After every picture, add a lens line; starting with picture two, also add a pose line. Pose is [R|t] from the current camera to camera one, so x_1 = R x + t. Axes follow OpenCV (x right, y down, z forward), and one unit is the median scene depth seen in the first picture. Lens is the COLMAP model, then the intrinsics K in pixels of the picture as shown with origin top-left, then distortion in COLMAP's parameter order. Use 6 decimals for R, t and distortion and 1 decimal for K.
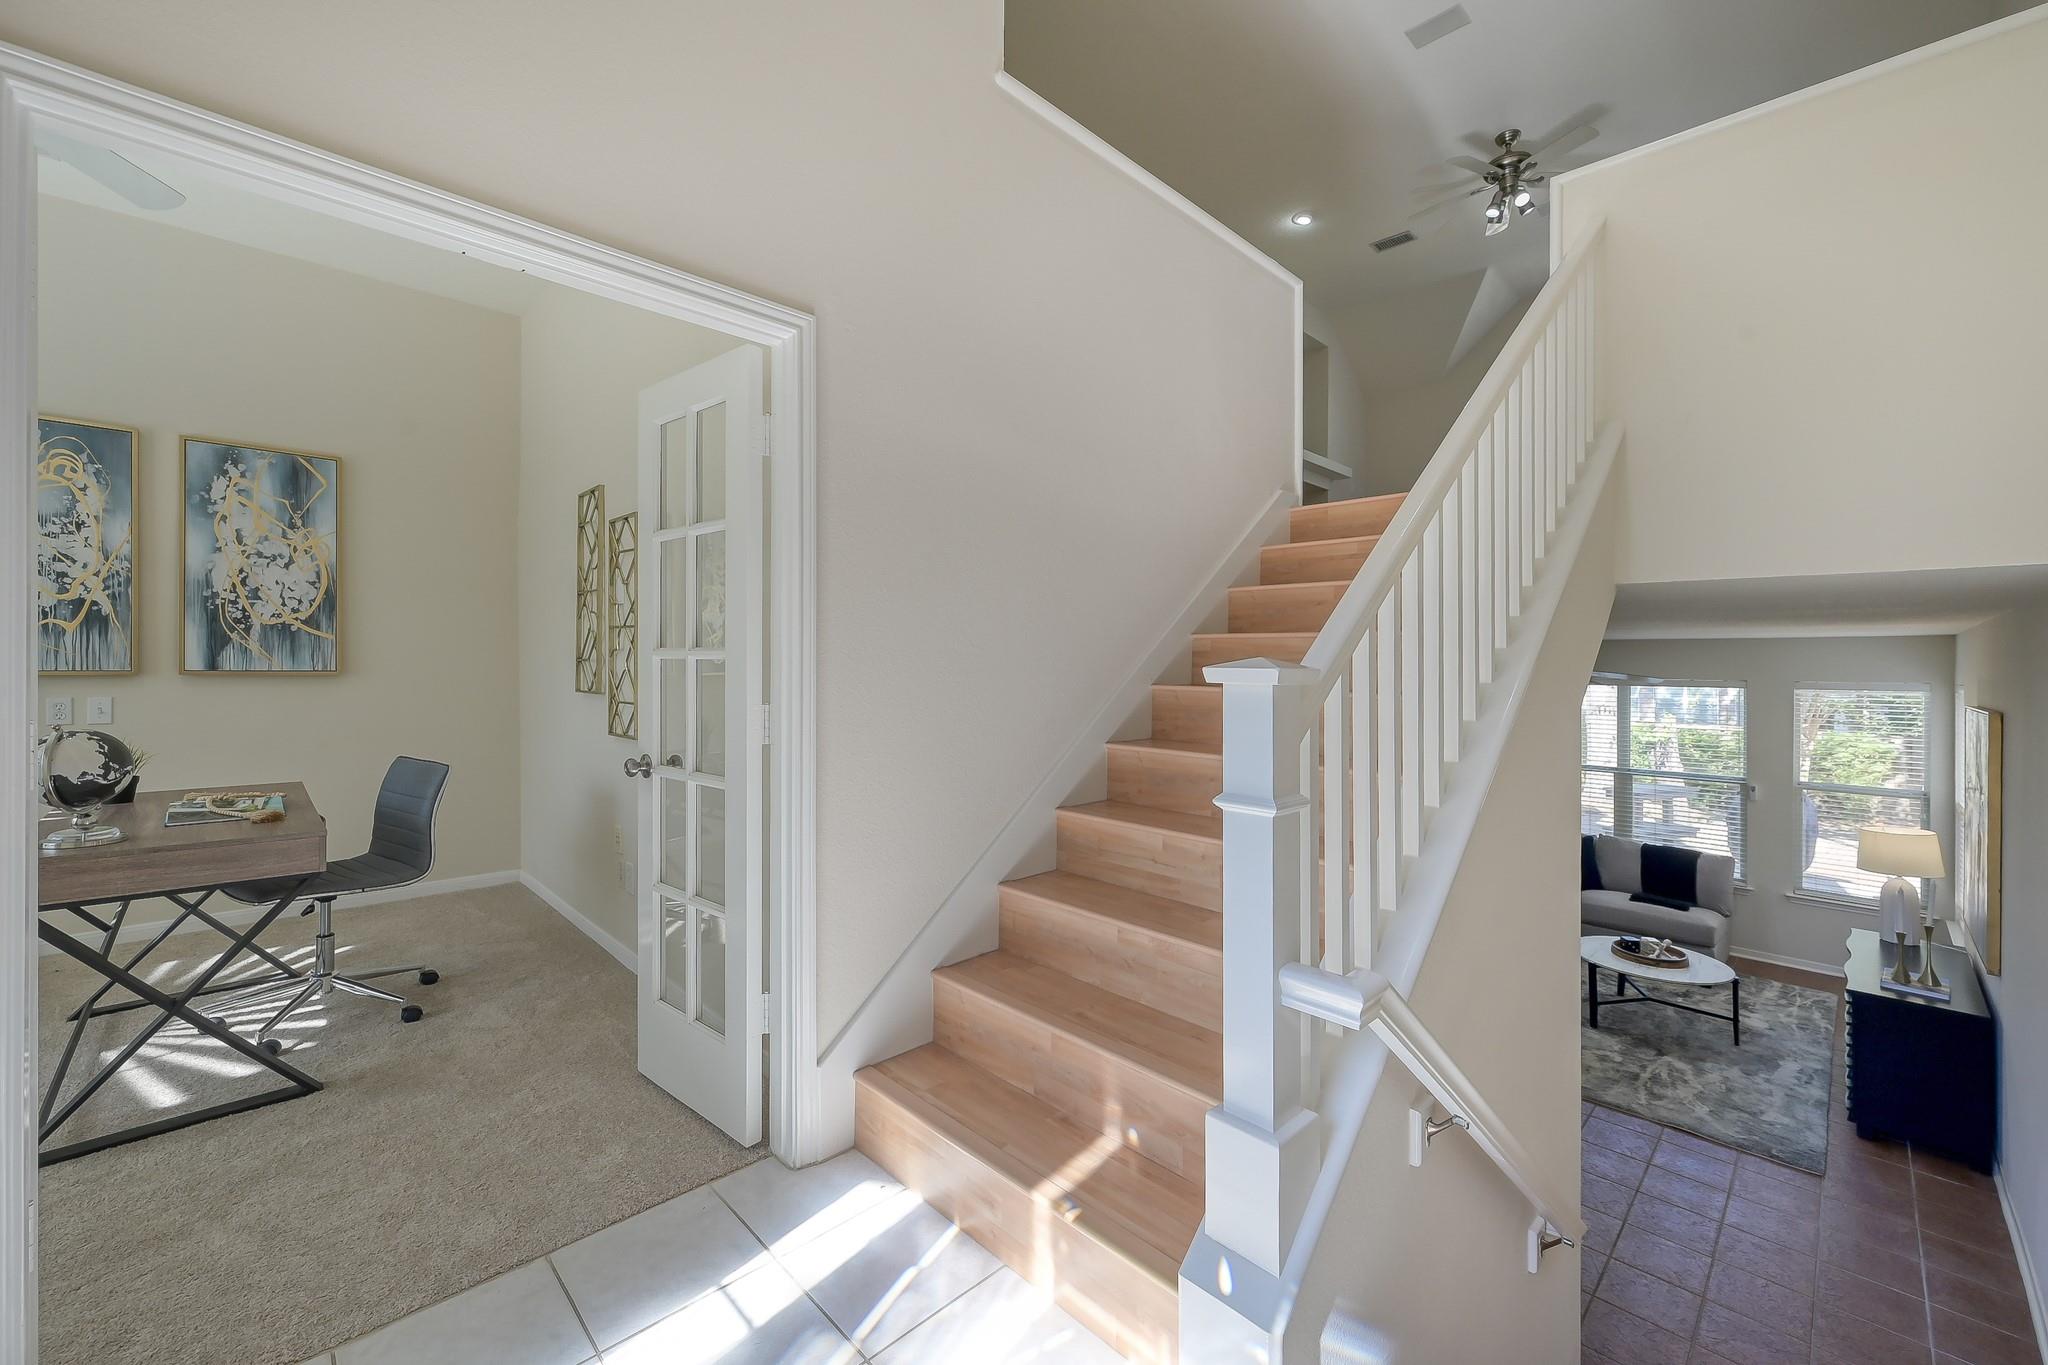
lens RADIAL K [[811.8, 0, 1028.2], [0, 811.8, 661.0], [0, 0, 1]] dist [0.004413, -0.000220]
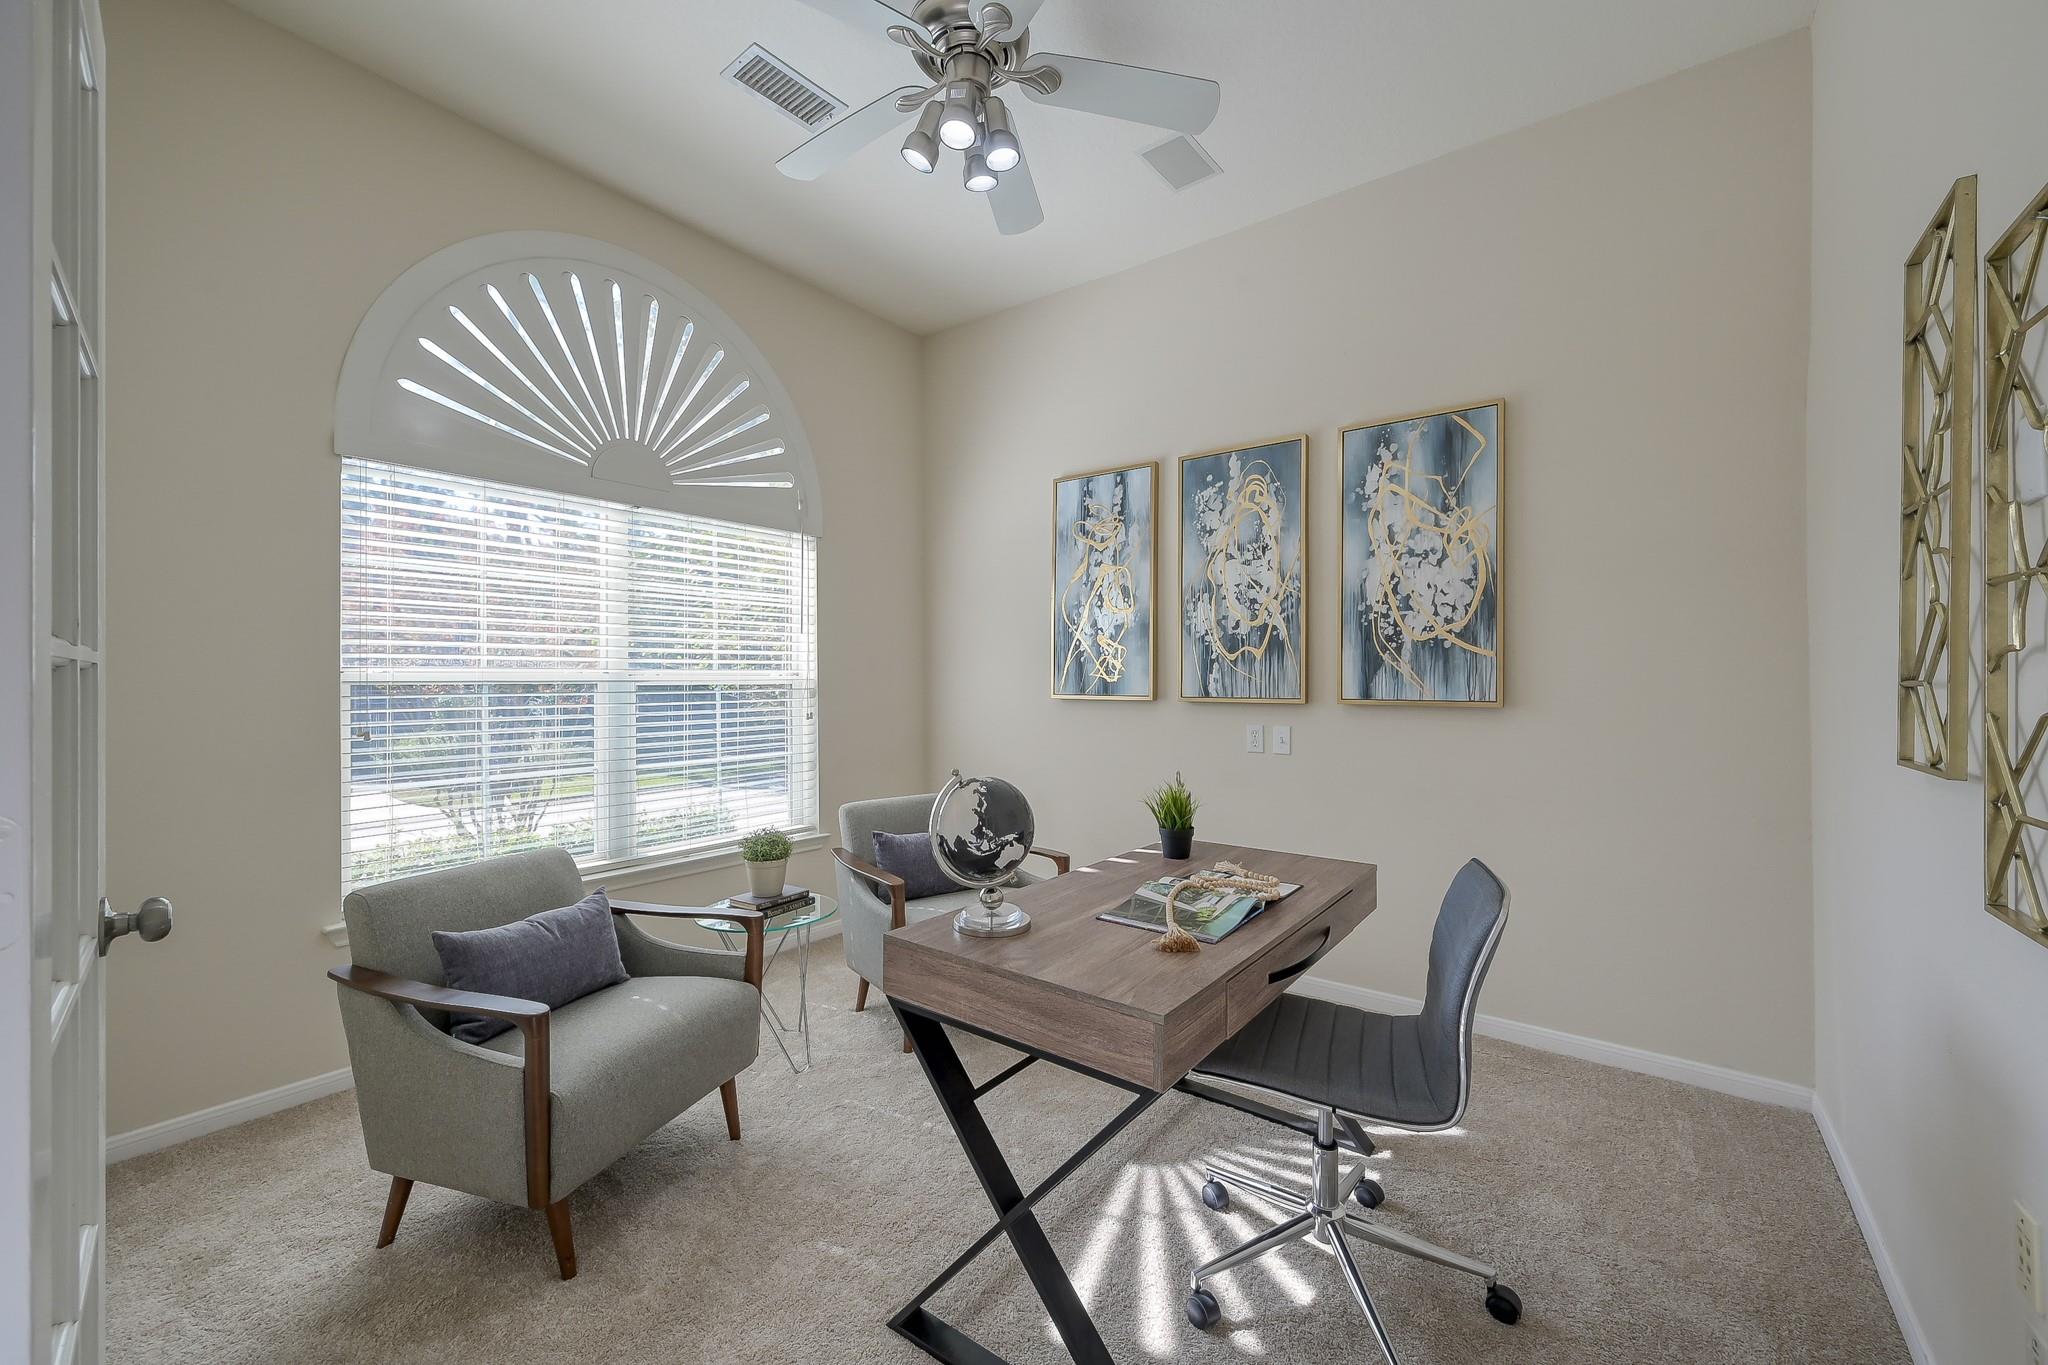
lens RADIAL K [[811.8, 0, 1019.4], [0, 811.8, 688.3], [0, 0, 1]] dist [0.004413, -0.000220]
pose [[0.148427, -0.002178, -0.988921, -0.226940], [0.001812, 0.999996, -0.001931, 0.001158], [0.988922, -0.001505, 0.148430, 0.517832]]
